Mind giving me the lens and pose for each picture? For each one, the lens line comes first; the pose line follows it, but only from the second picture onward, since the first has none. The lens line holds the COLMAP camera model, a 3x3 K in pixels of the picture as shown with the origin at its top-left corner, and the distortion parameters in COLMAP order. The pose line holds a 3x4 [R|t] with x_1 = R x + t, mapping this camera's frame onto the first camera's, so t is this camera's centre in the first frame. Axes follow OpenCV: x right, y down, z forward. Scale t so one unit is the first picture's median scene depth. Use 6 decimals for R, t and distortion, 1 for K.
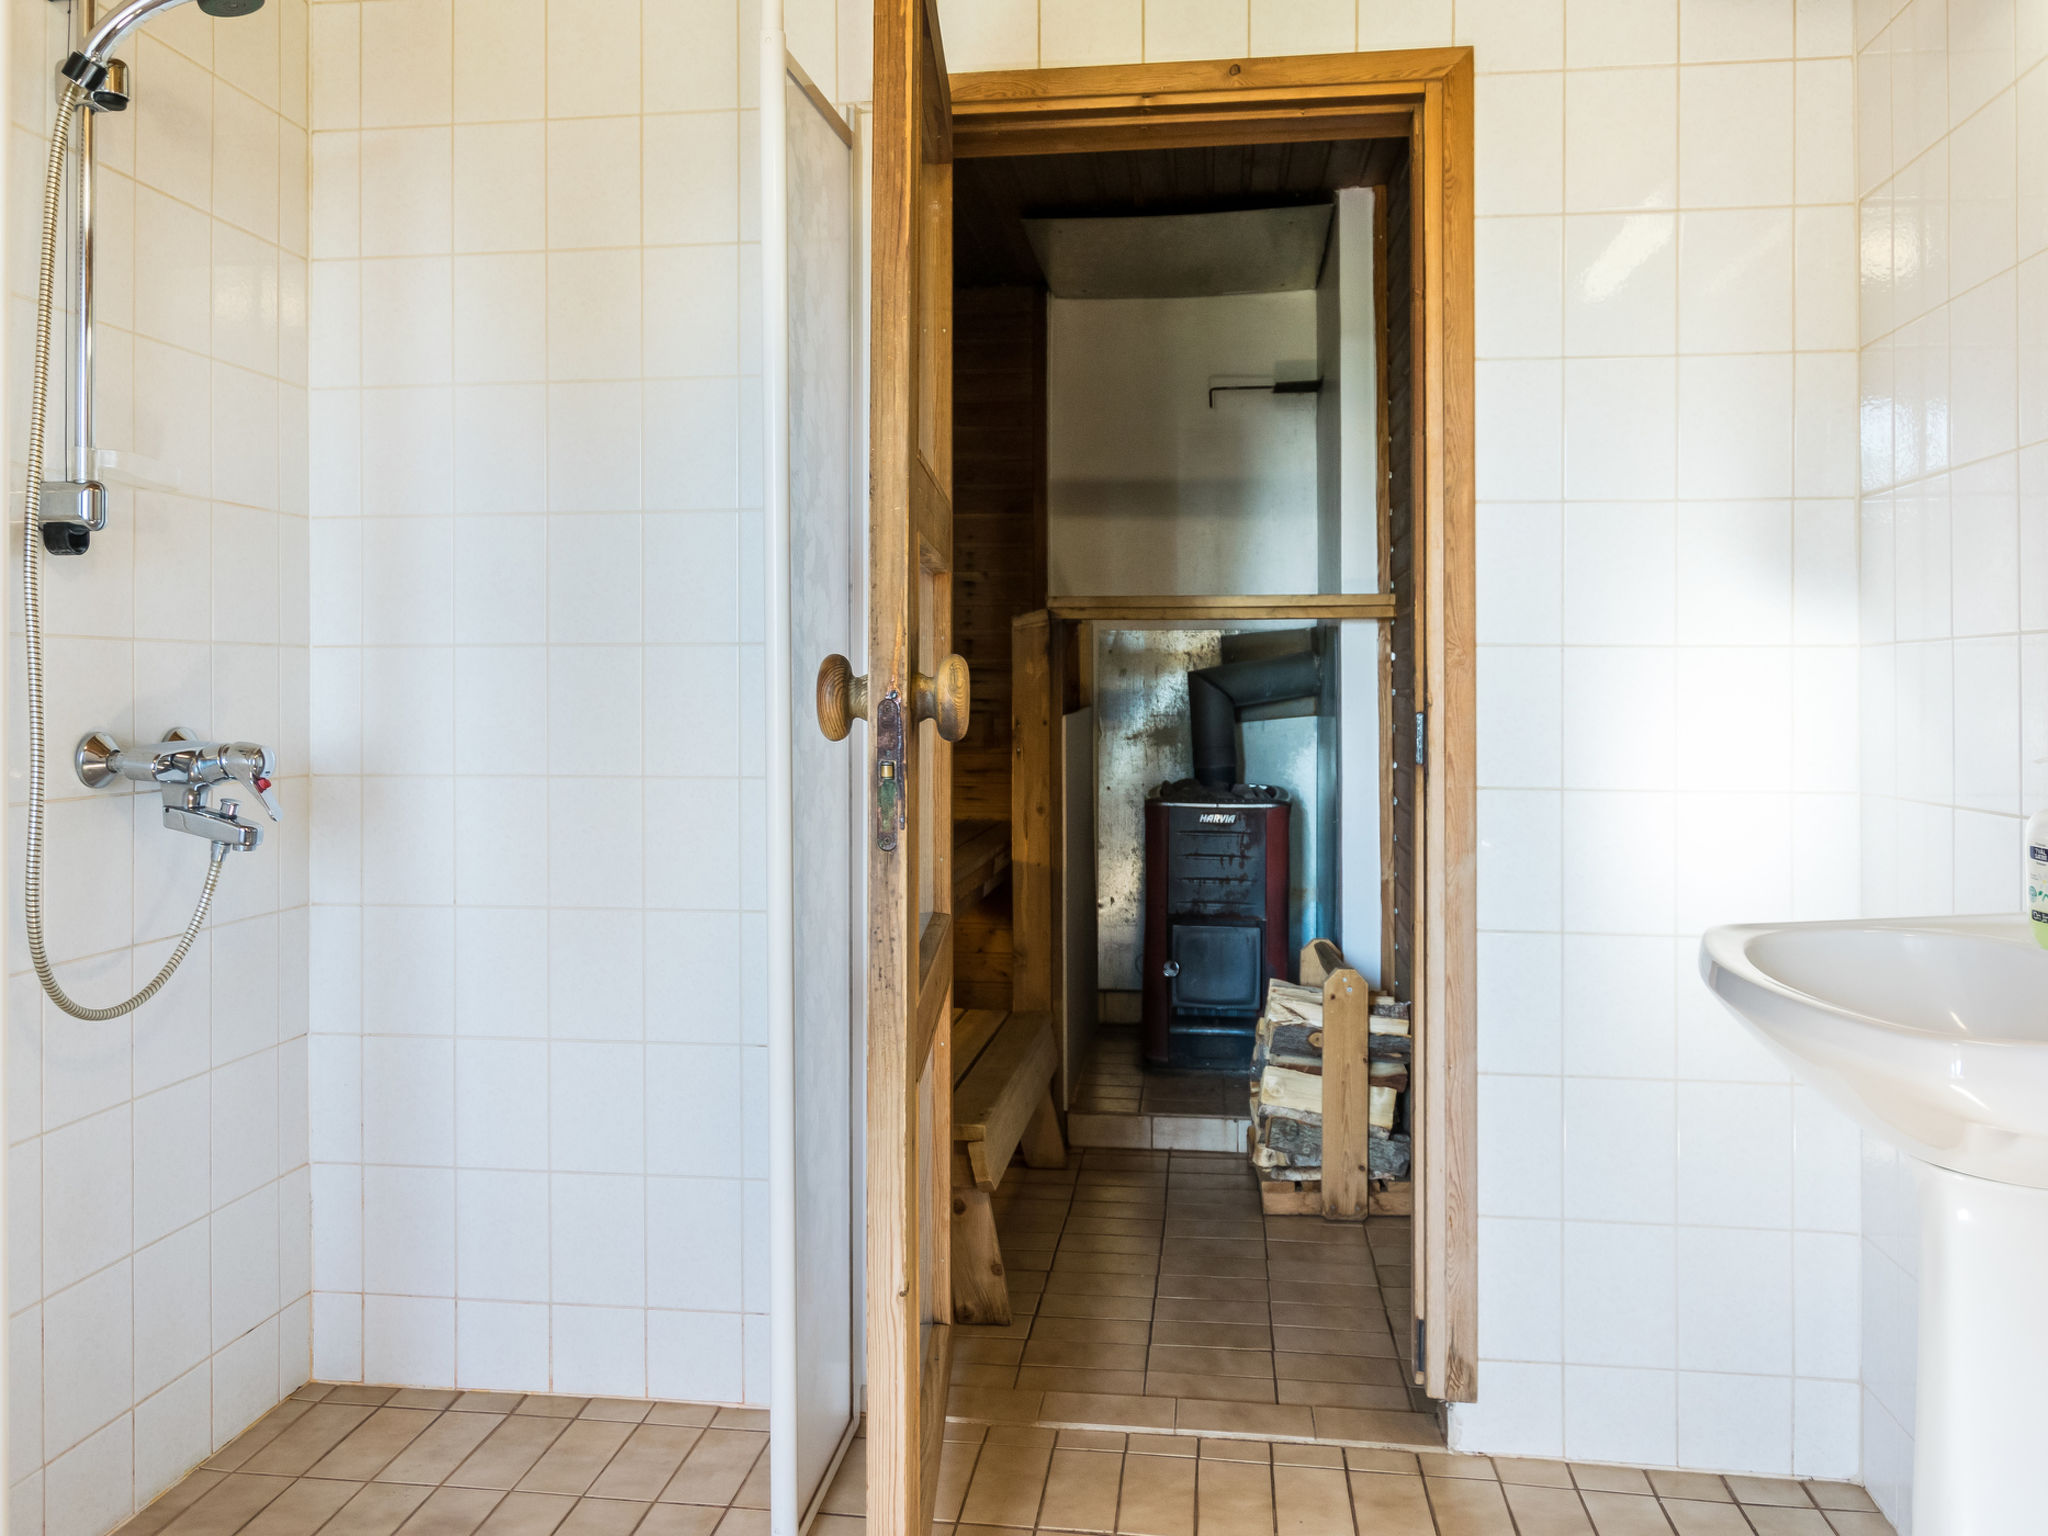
lens RADIAL K [[1501.4, 0, 1025.7], [0, 1501.4, 683.7], [0, 0, 1]] dist [-0.002310, -0.002958]
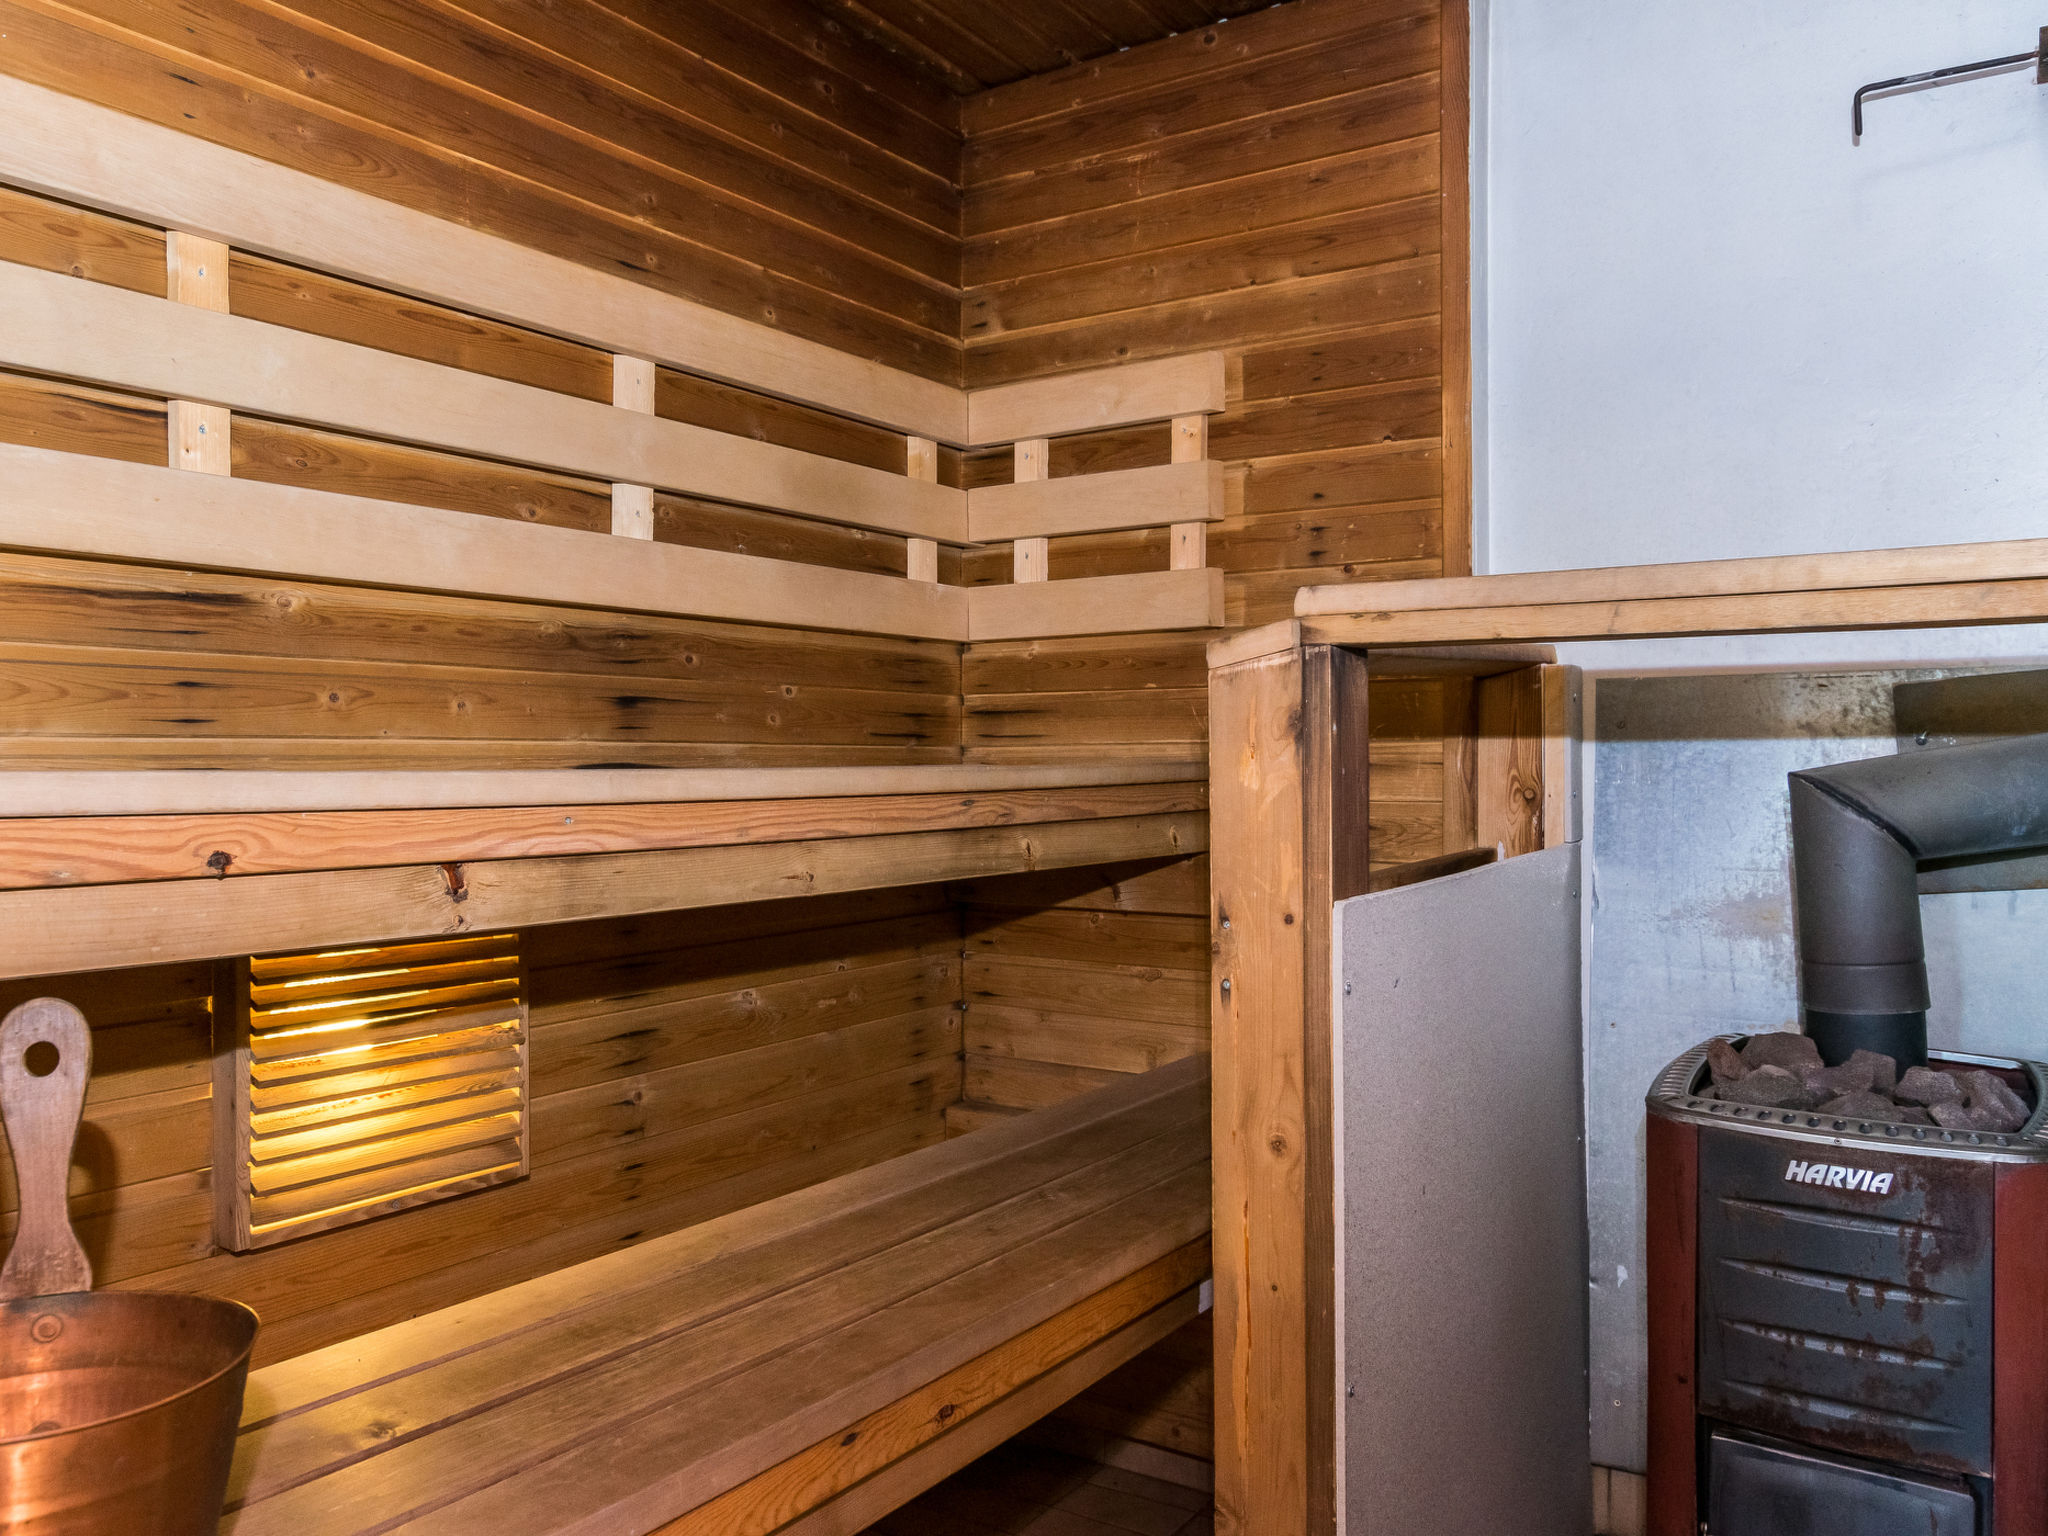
lens RADIAL K [[1548.3, 0, 1022.7], [0, 1548.3, 769.0], [0, 0, 1]] dist [0.000920, -0.002002]
pose [[0.892090, 0.002573, -0.451850, 0.120464], [0.002645, 0.999937, 0.010915, -0.015064], [0.451849, -0.010933, 0.892027, 0.570896]]
